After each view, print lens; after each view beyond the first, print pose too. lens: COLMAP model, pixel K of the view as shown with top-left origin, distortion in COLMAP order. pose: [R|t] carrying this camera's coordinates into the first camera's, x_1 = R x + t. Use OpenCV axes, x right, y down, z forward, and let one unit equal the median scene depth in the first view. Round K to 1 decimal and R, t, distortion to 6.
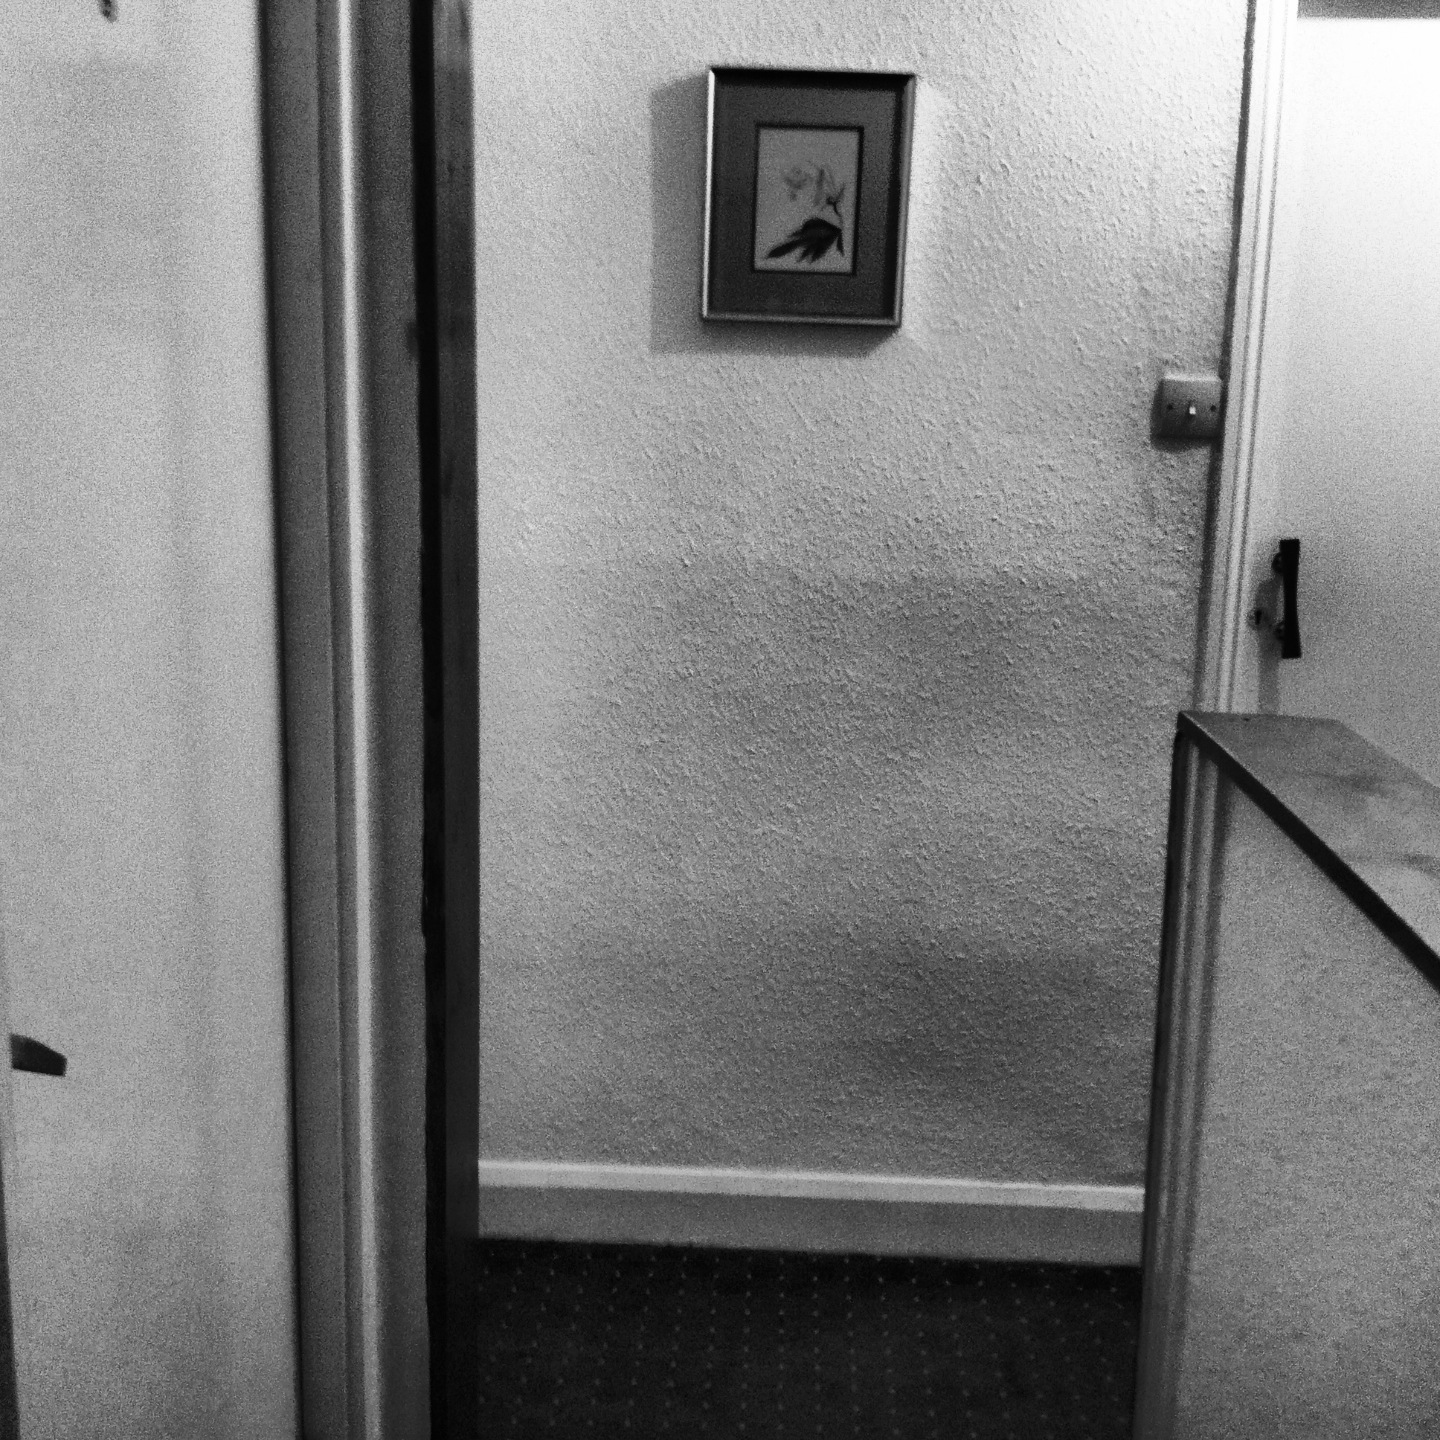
lens RADIAL K [[1729.9, 0, 726.6], [0, 1729.9, 691.3], [0, 0, 1]] dist [0.075712, 0.000000]
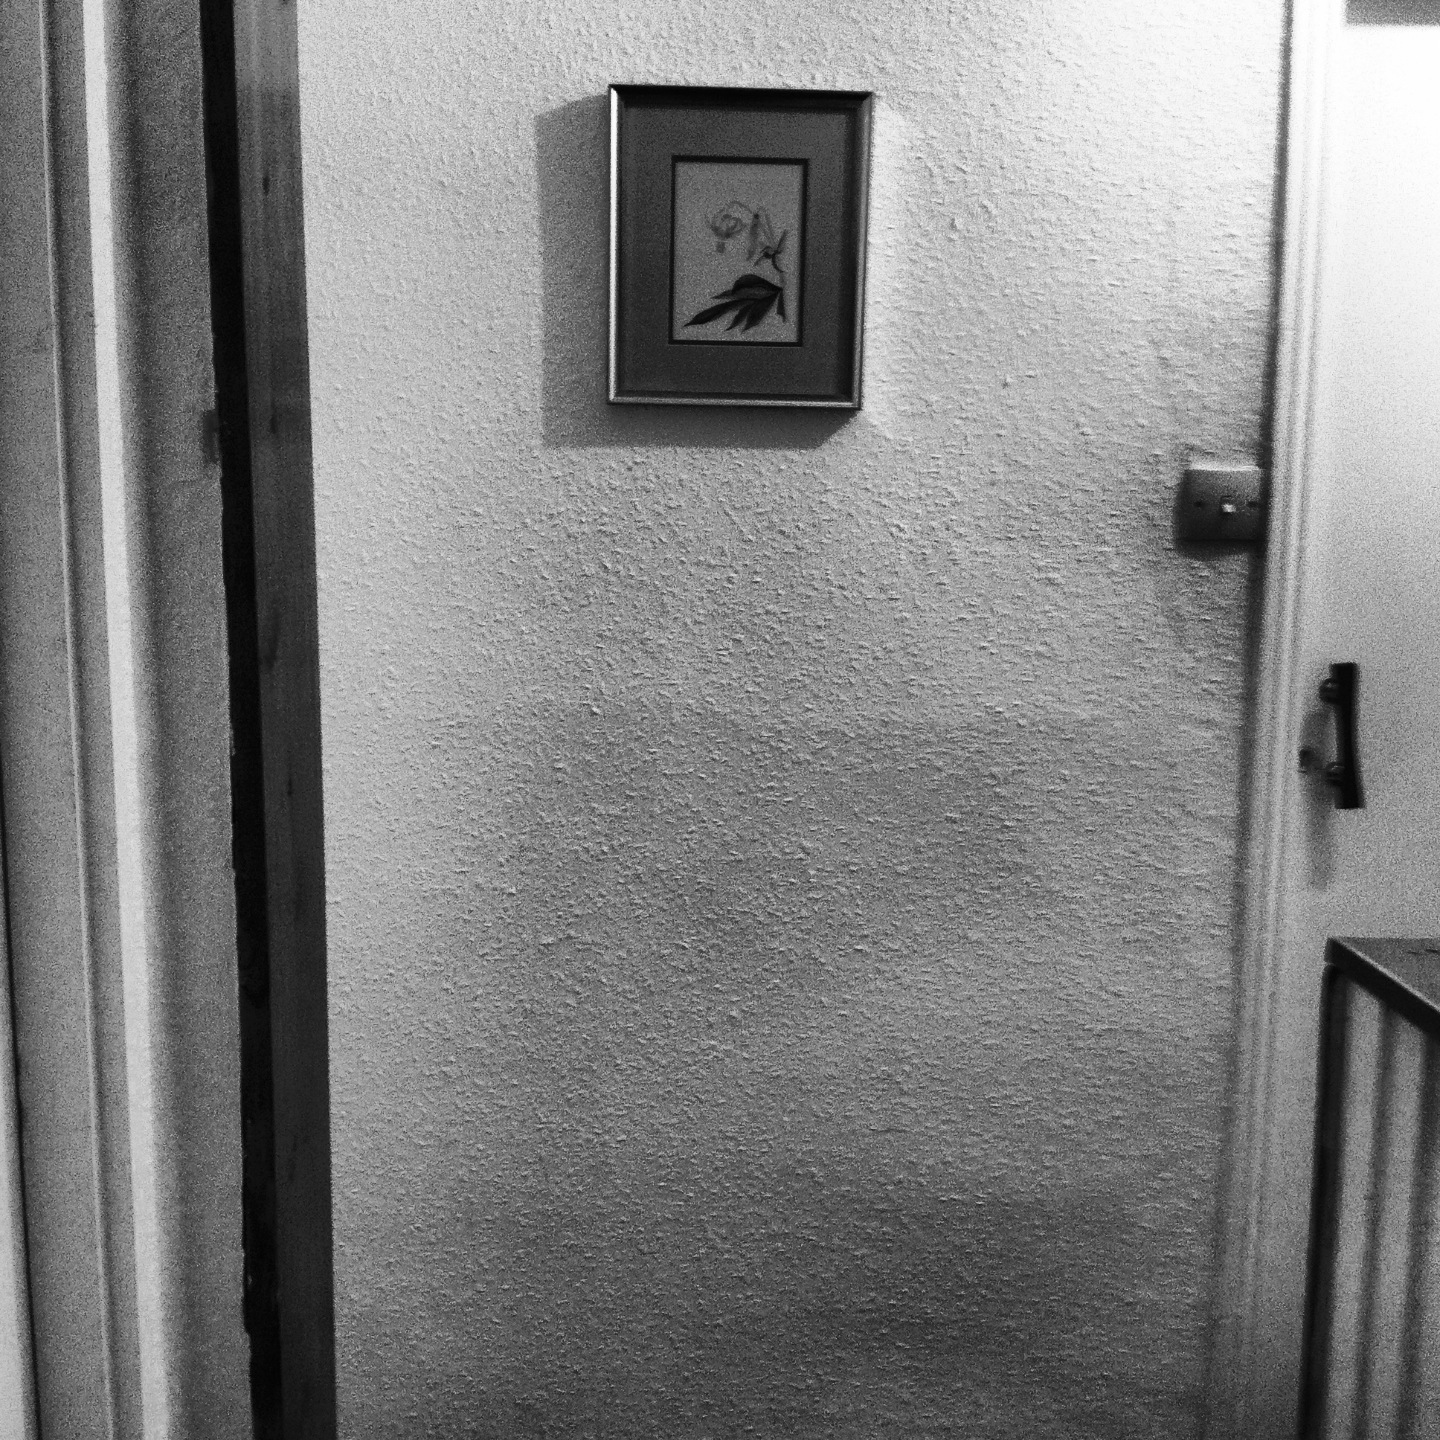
lens RADIAL K [[1729.9, 0, 711.4], [0, 1729.9, 708.9], [0, 0, 1]] dist [0.075712, 0.000000]
pose [[0.997069, -0.028504, 0.071002, -0.027851], [0.031382, 0.998717, -0.039751, -0.044362], [-0.069778, 0.041863, 0.996684, 0.222856]]
